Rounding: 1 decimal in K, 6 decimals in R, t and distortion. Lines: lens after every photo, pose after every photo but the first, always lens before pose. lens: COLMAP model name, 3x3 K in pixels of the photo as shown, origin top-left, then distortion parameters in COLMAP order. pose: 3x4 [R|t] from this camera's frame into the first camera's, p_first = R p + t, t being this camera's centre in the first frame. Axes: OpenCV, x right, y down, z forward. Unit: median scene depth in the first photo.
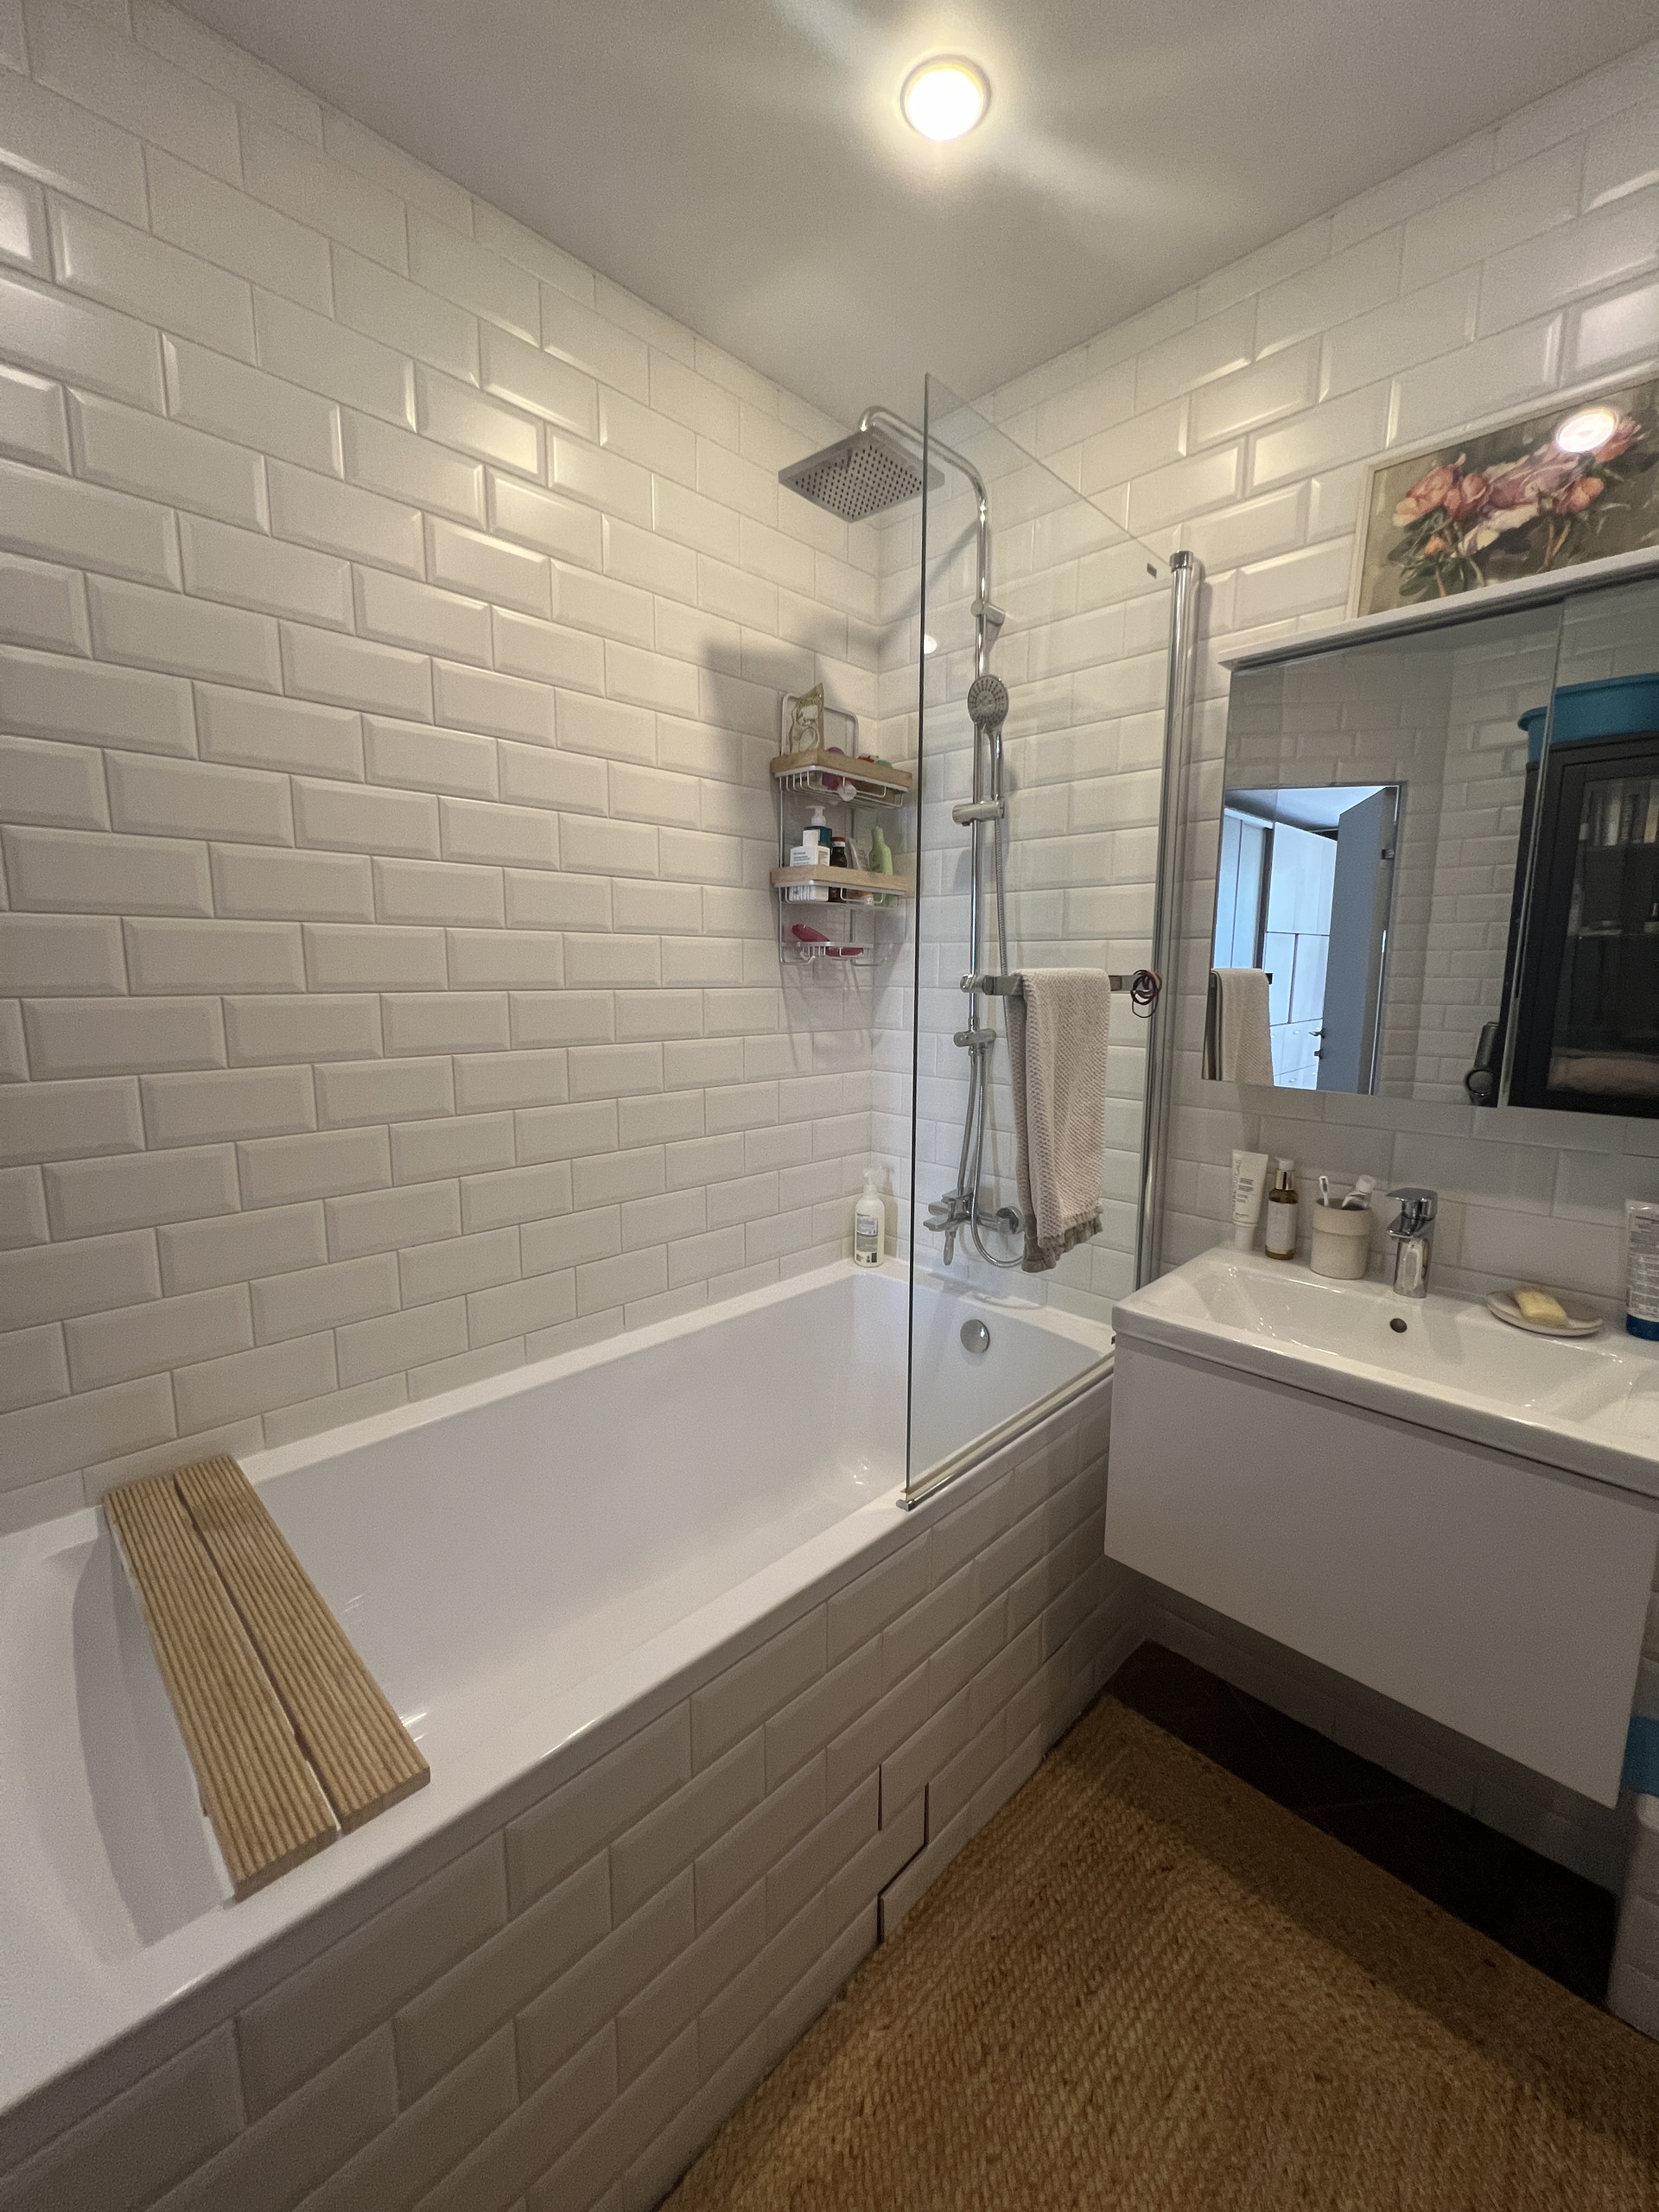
lens RADIAL K [[885.7, 0, 828.0], [0, 885.7, 1101.8], [0, 0, 1]] dist [0.003520, 0.000767]
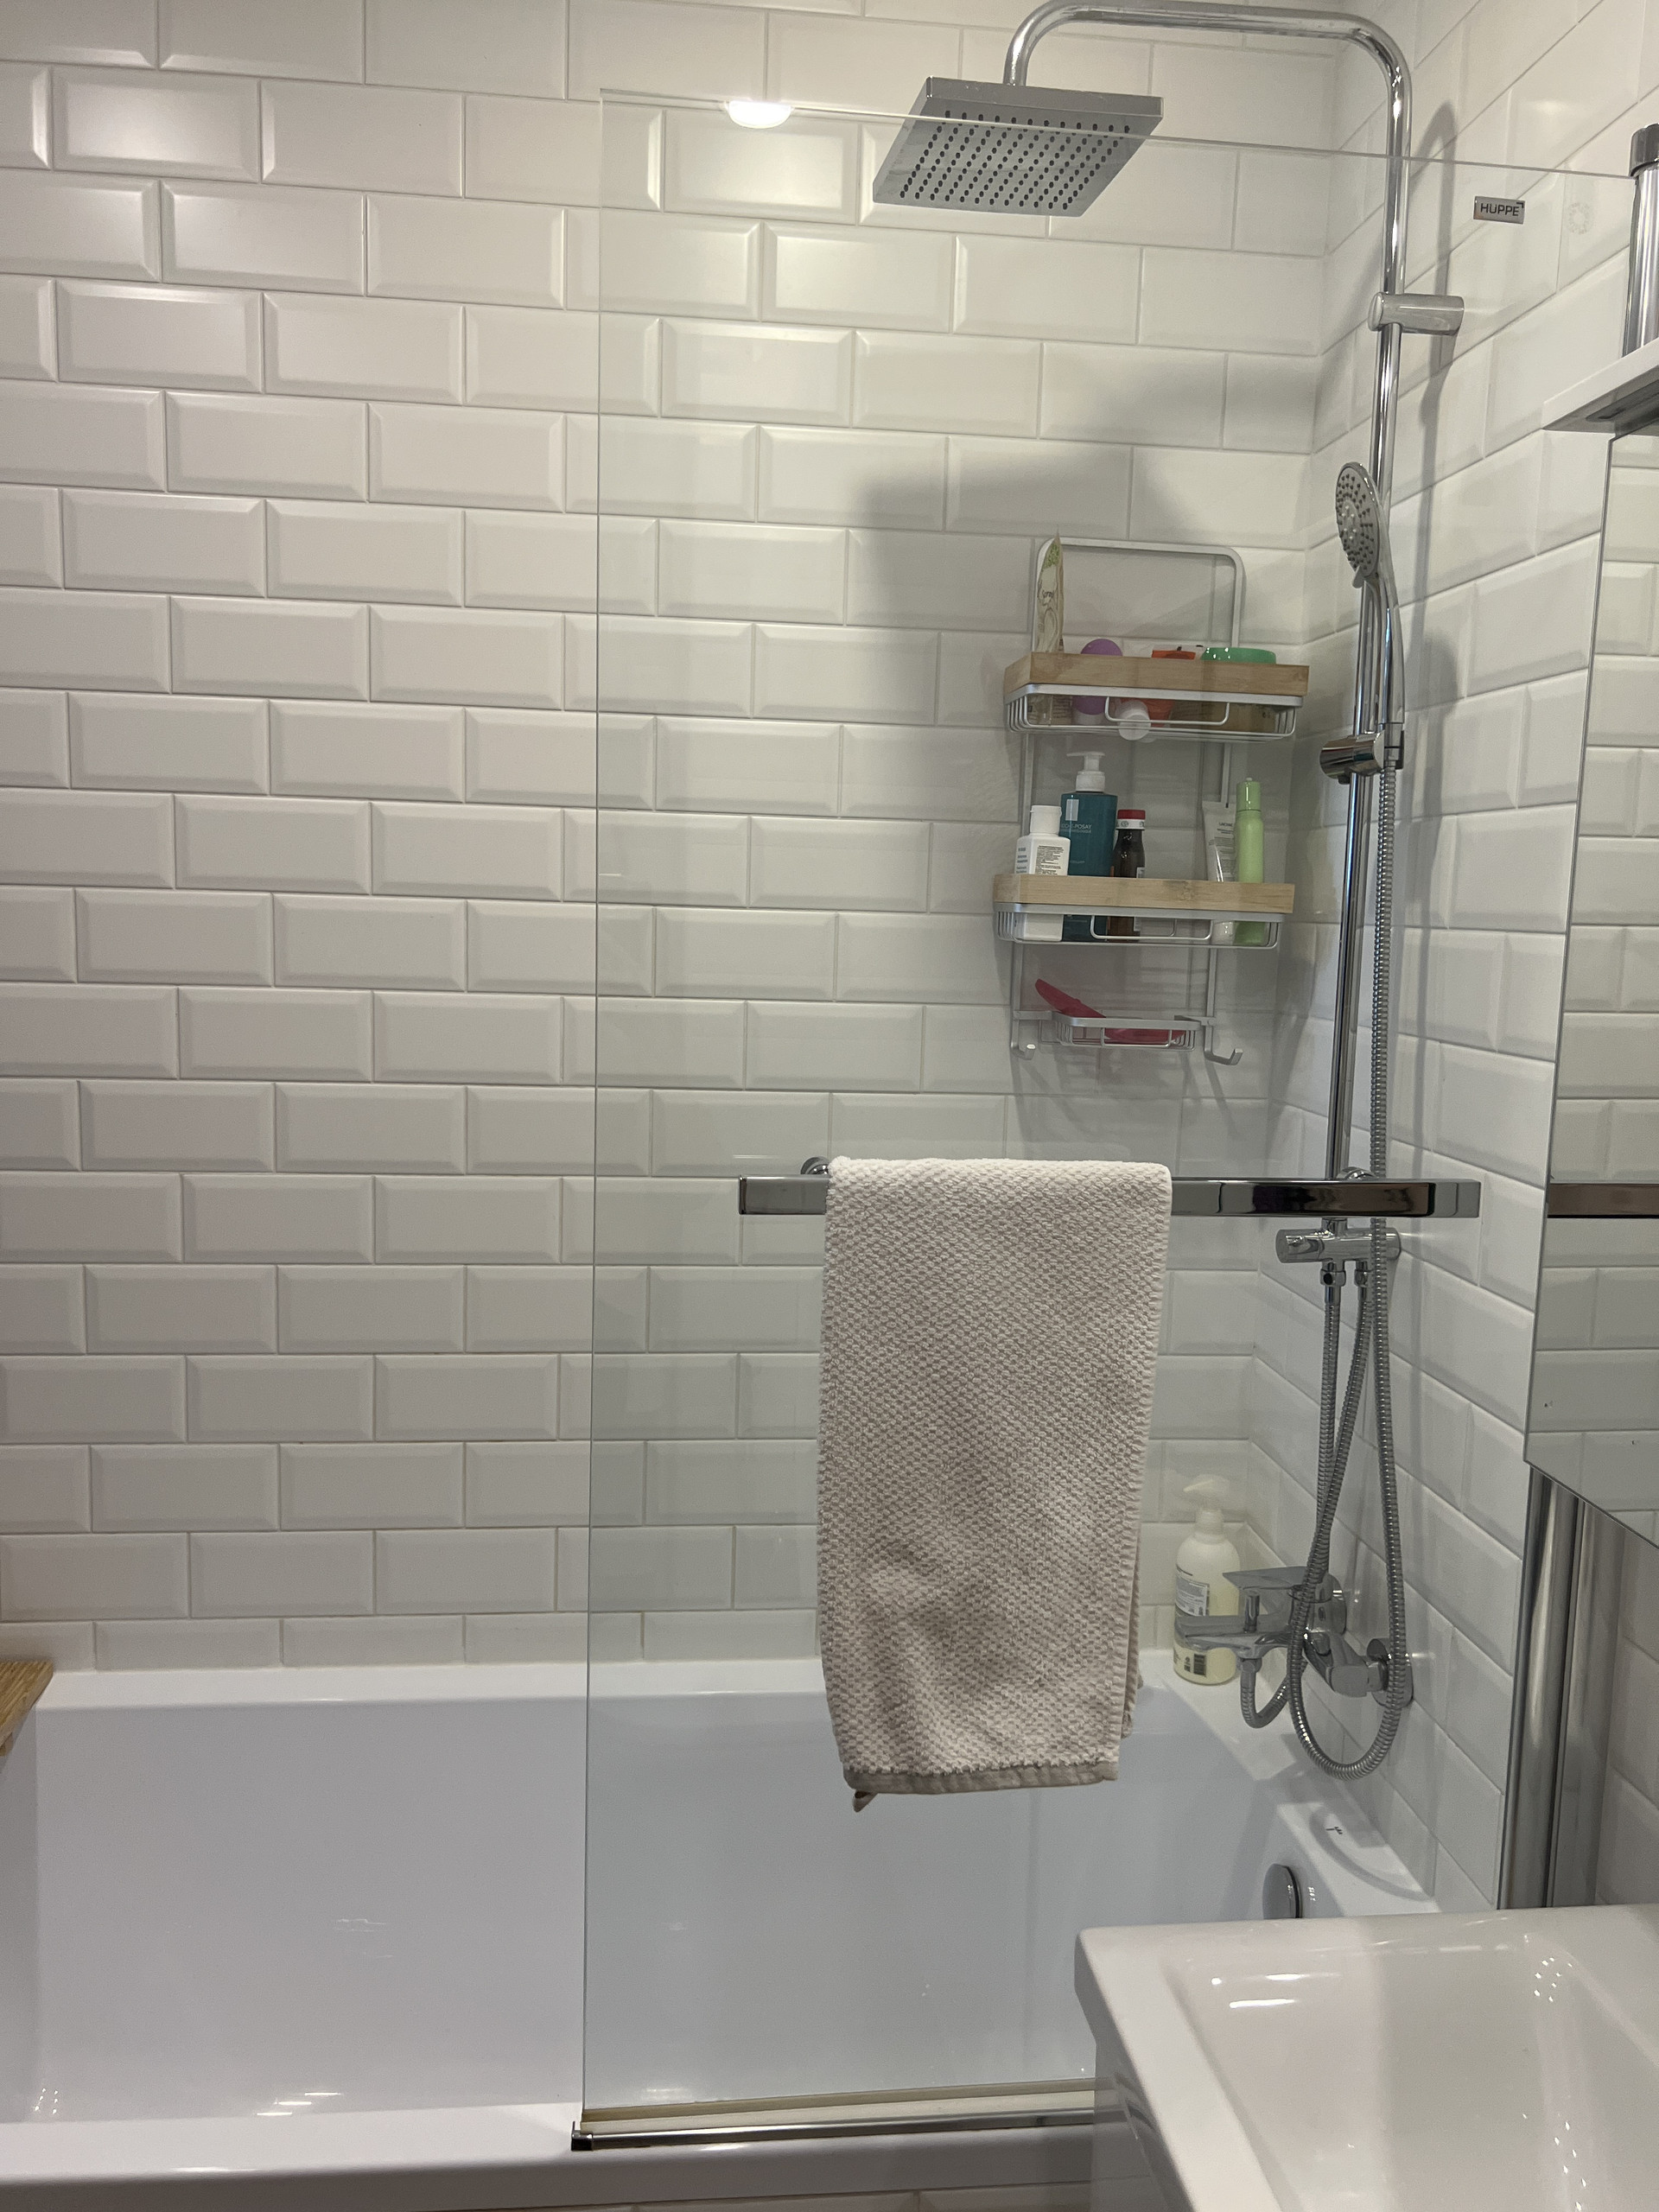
lens RADIAL K [[1662.9, 0, 835.2], [0, 1662.9, 1111.9], [0, 0, 1]] dist [0.062431, -0.090227]
pose [[0.769220, 0.097178, -0.631552, 0.668828], [-0.118354, 0.992934, 0.008632, -0.158035], [0.627928, 0.068107, 0.775286, 0.234199]]
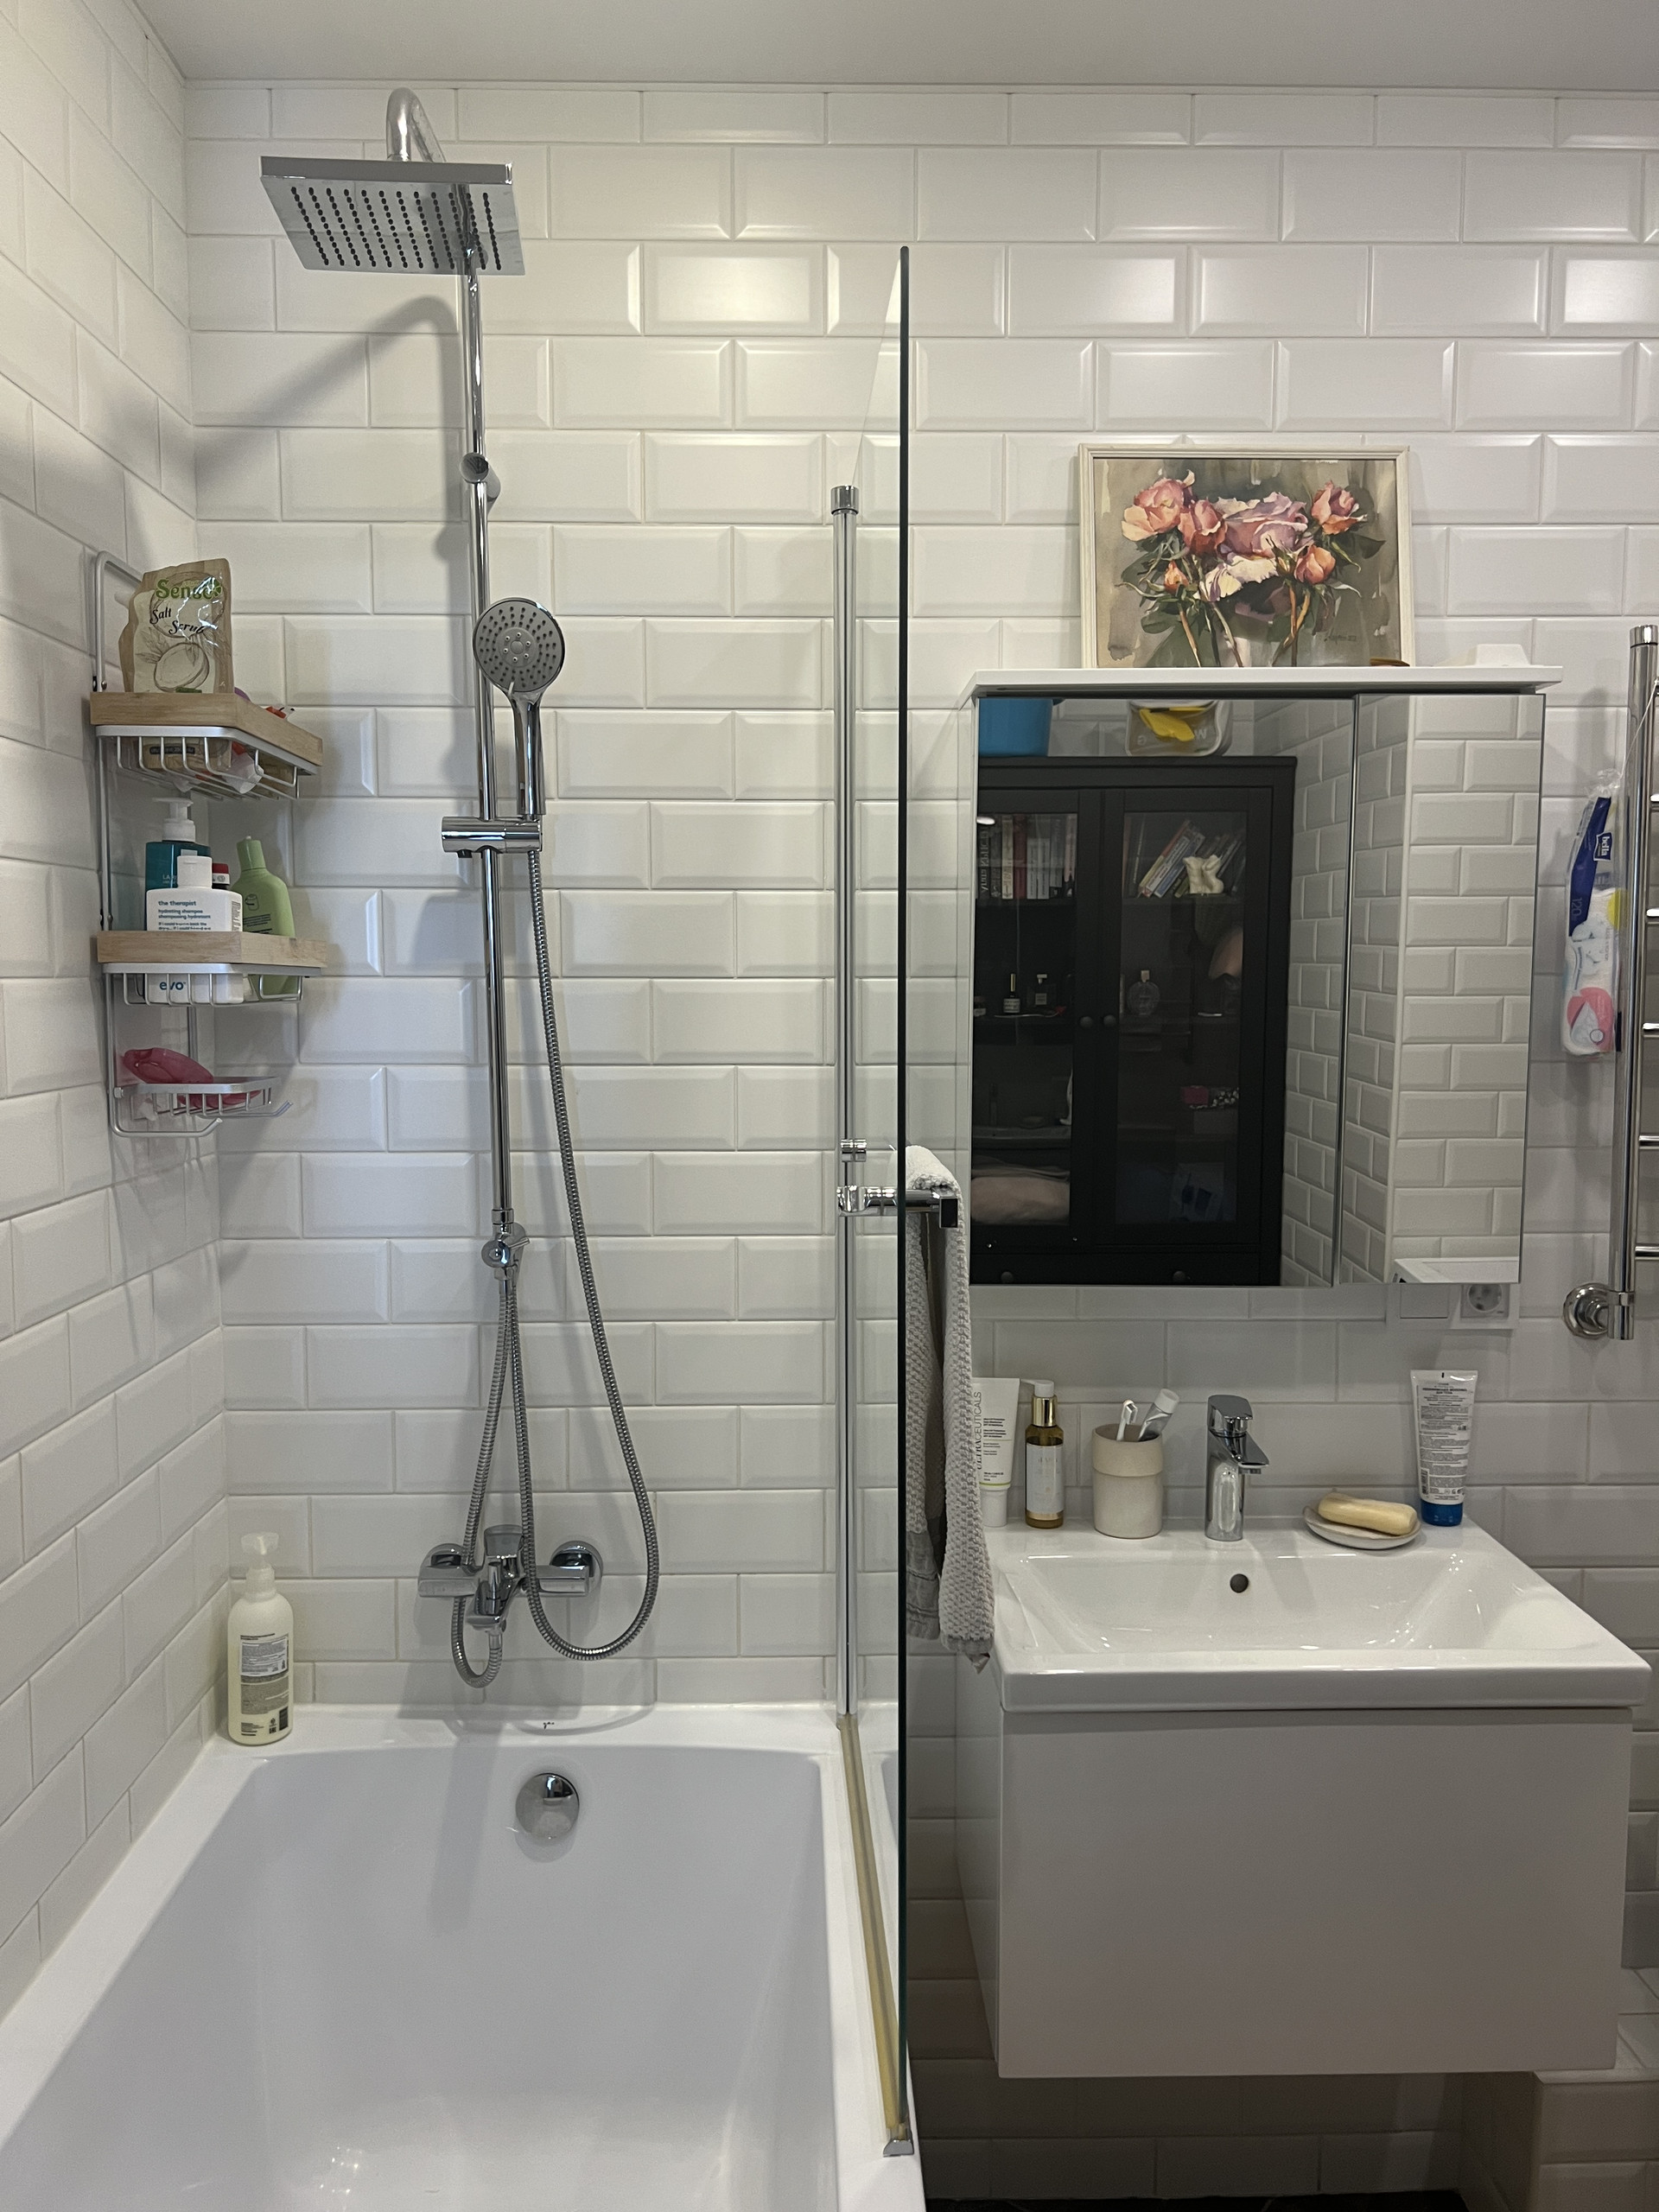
lens RADIAL K [[1688.1, 0, 822.1], [0, 1688.1, 1119.1], [0, 0, 1]] dist [0.046140, -0.056812]
pose [[0.702495, -0.074626, 0.707765, -0.558413], [0.114740, 0.993353, -0.009147, -0.156193], [-0.702378, 0.087635, 0.706389, 0.184194]]
